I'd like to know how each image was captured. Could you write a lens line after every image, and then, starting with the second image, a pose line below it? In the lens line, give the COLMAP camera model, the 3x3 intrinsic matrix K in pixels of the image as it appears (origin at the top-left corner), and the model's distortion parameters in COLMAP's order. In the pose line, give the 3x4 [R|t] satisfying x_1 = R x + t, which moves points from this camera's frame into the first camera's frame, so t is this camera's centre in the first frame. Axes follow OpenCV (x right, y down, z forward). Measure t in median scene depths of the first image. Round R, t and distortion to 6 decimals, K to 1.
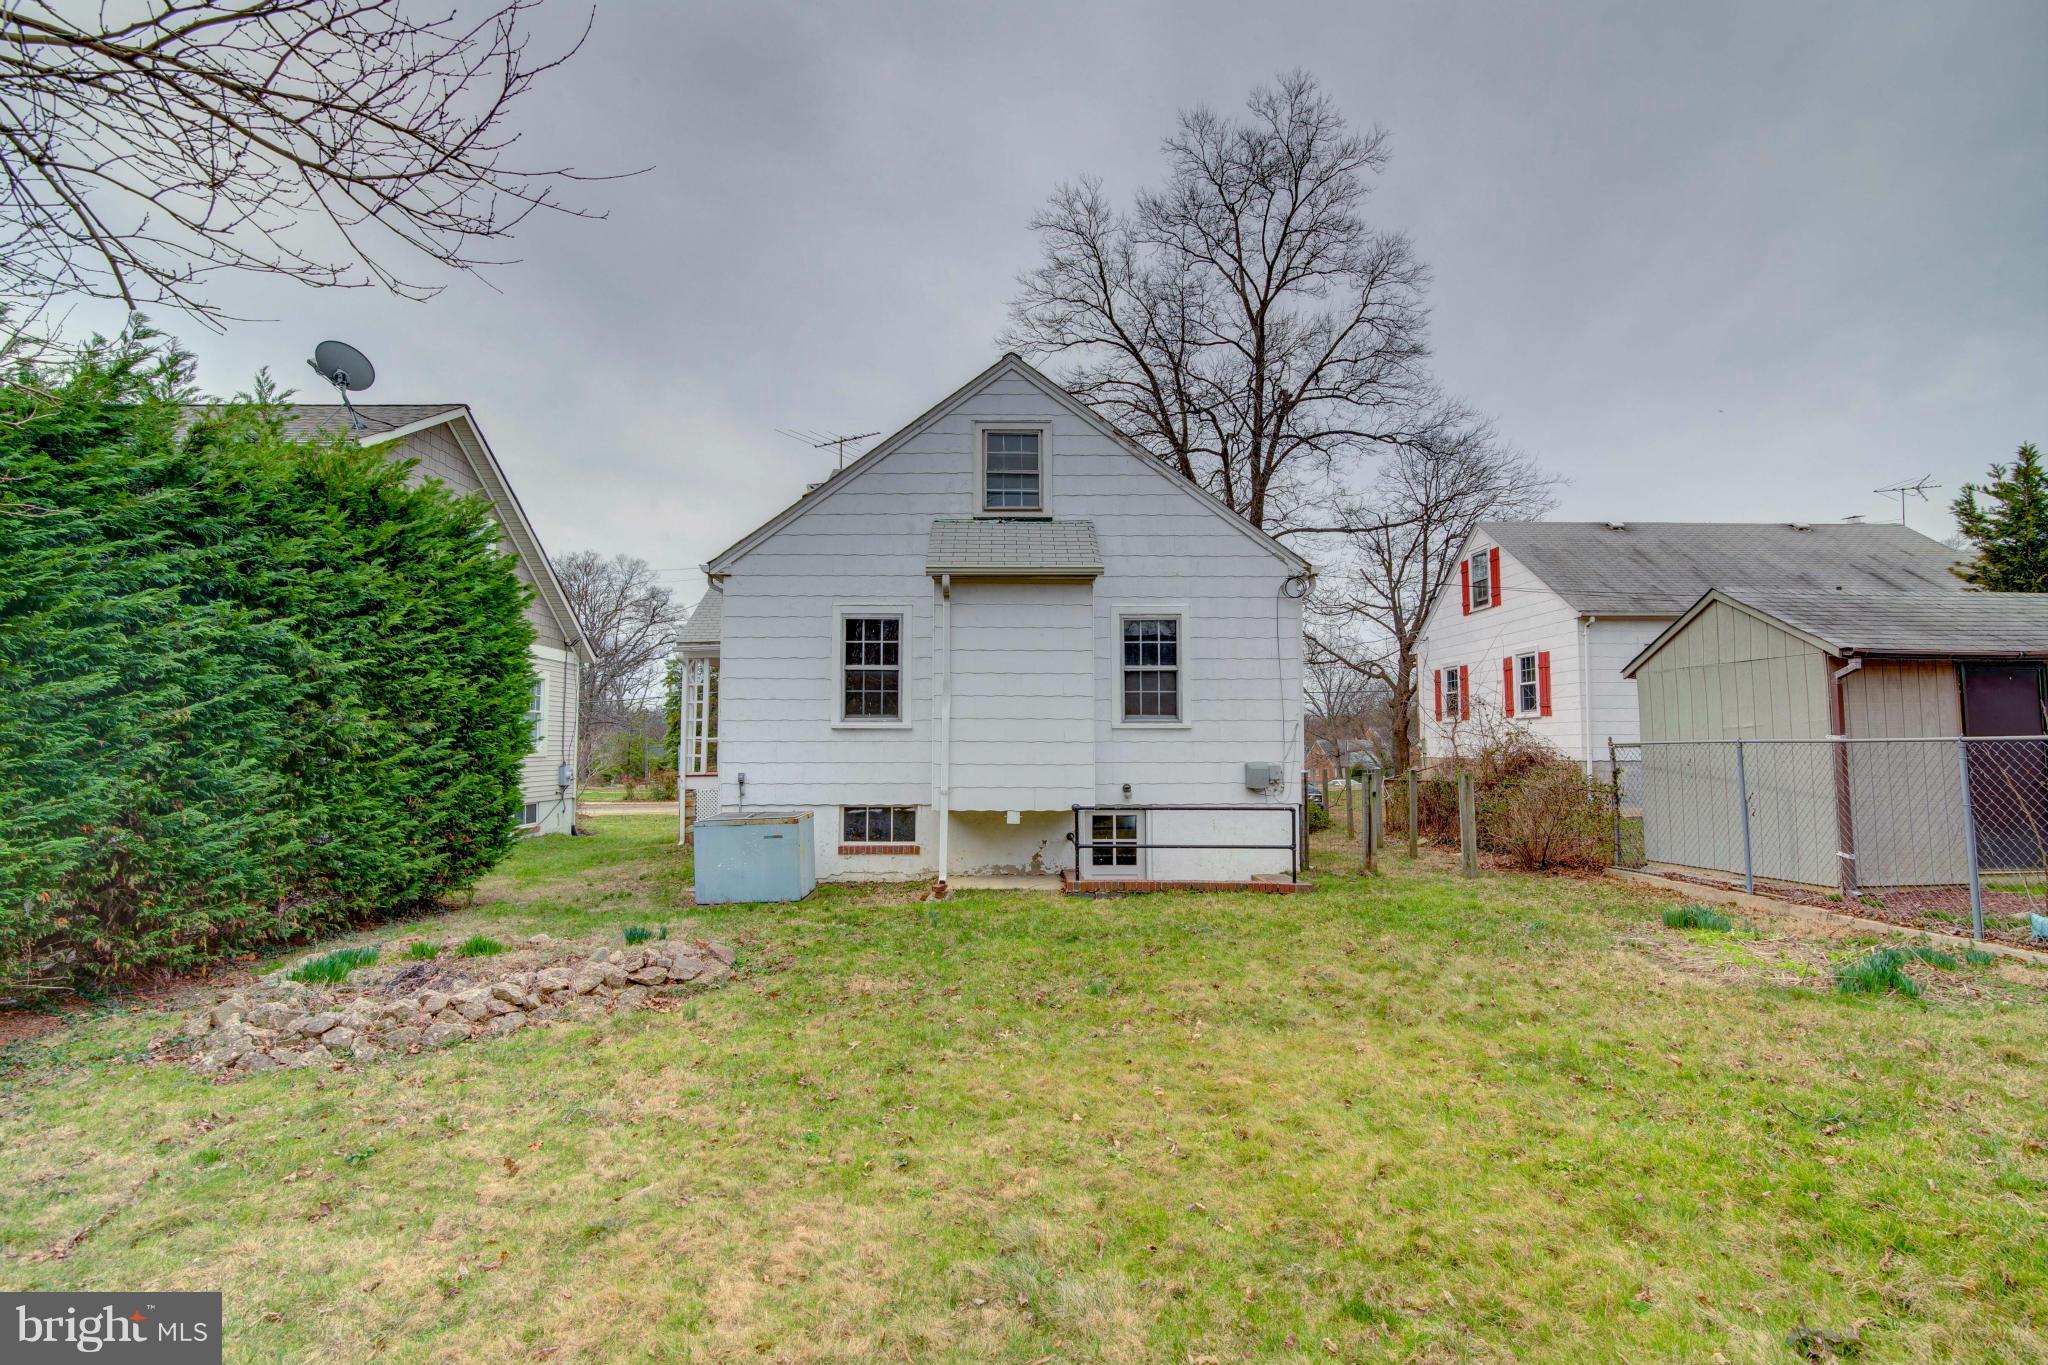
lens RADIAL K [[933.4, 0, 1026.1], [0, 933.4, 686.5], [0, 0, 1]] dist [-0.006982, 0.000933]
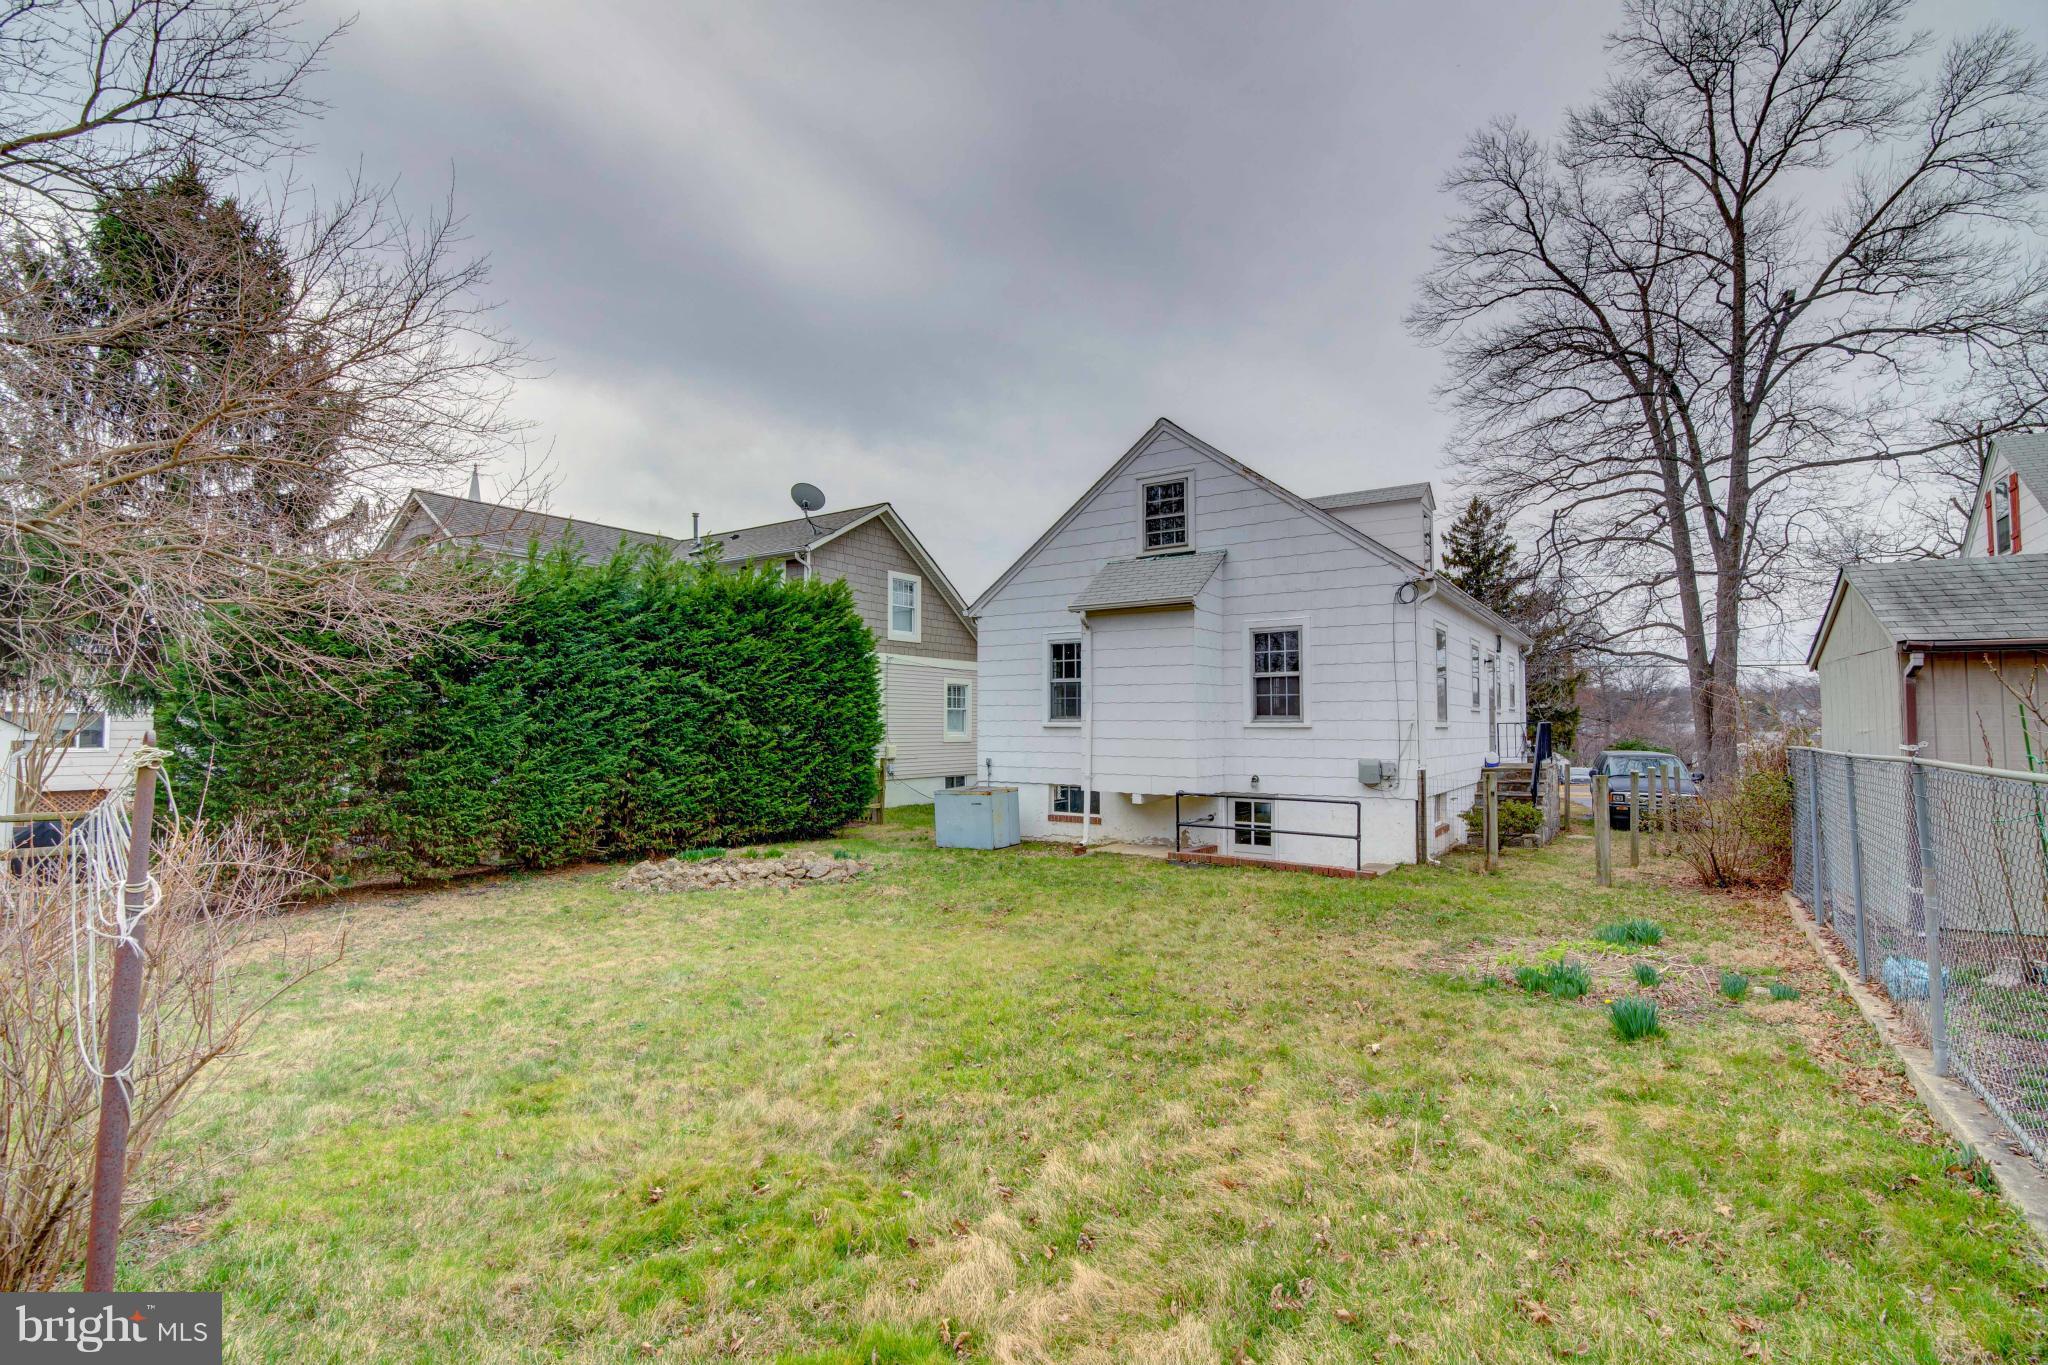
lens RADIAL K [[933.4, 0, 1018.2], [0, 933.4, 682.2], [0, 0, 1]] dist [-0.006982, 0.000933]
pose [[0.814312, -0.025088, -0.579886, 0.552358], [0.034122, 0.999407, 0.004679, -0.026964], [0.579424, -0.023597, 0.814685, -0.113516]]
